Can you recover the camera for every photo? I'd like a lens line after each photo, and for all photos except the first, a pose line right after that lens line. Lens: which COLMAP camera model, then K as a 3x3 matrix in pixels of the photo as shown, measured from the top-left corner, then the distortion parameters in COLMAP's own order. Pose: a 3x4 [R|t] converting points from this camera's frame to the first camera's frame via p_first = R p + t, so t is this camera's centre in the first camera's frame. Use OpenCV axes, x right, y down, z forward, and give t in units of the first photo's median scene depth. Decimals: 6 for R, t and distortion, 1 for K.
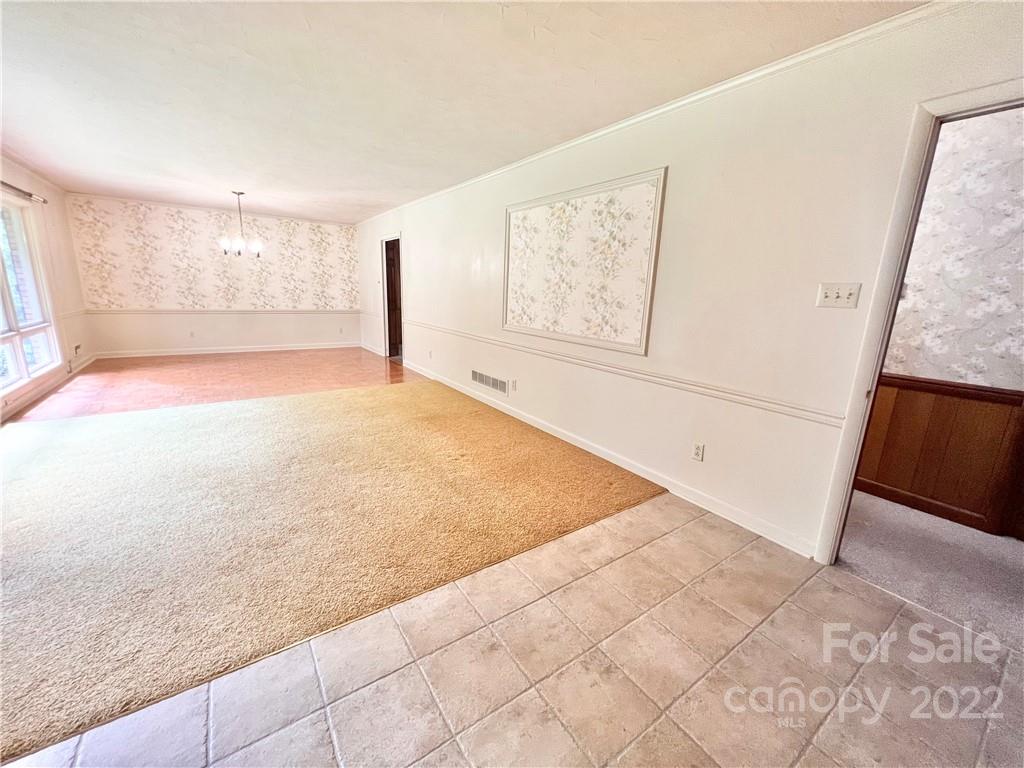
lens RADIAL K [[410.0, 0, 510.2], [0, 410.0, 380.8], [0, 0, 1]] dist [-0.004281, 0.001085]
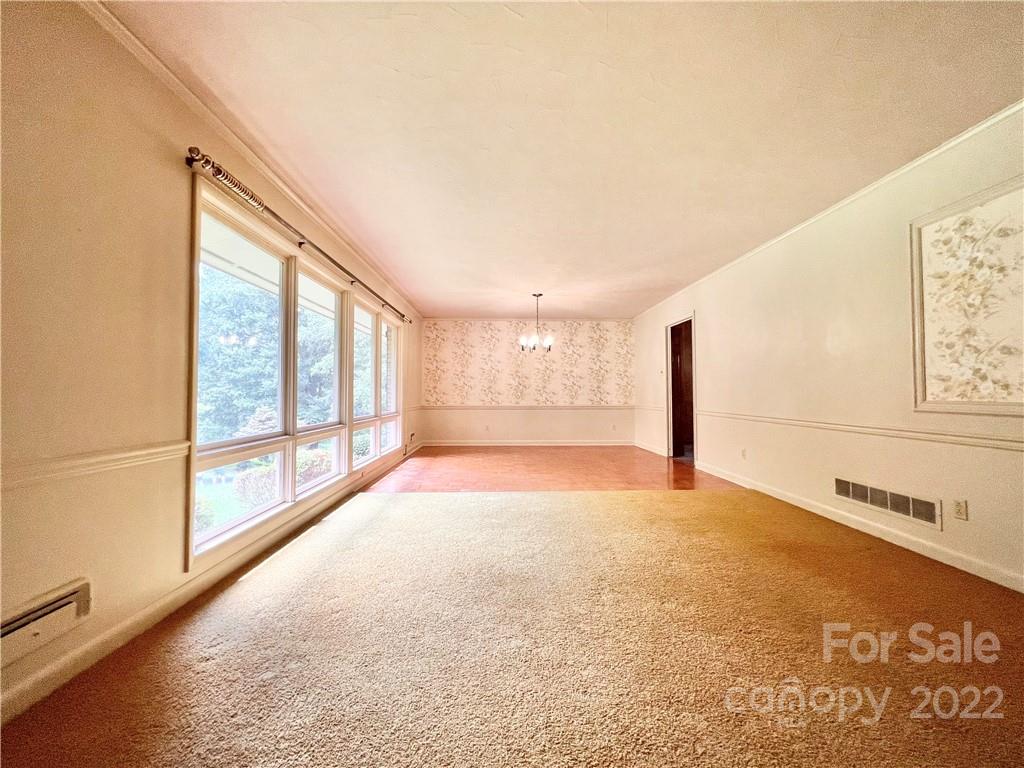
lens RADIAL K [[410.0, 0, 511.5], [0, 410.0, 382.8], [0, 0, 1]] dist [-0.004281, 0.001085]
pose [[0.834489, -0.050756, -0.548682, -0.147816], [-0.089195, 0.970174, -0.225403, 0.017881], [0.543758, 0.237036, 0.805072, 0.152641]]
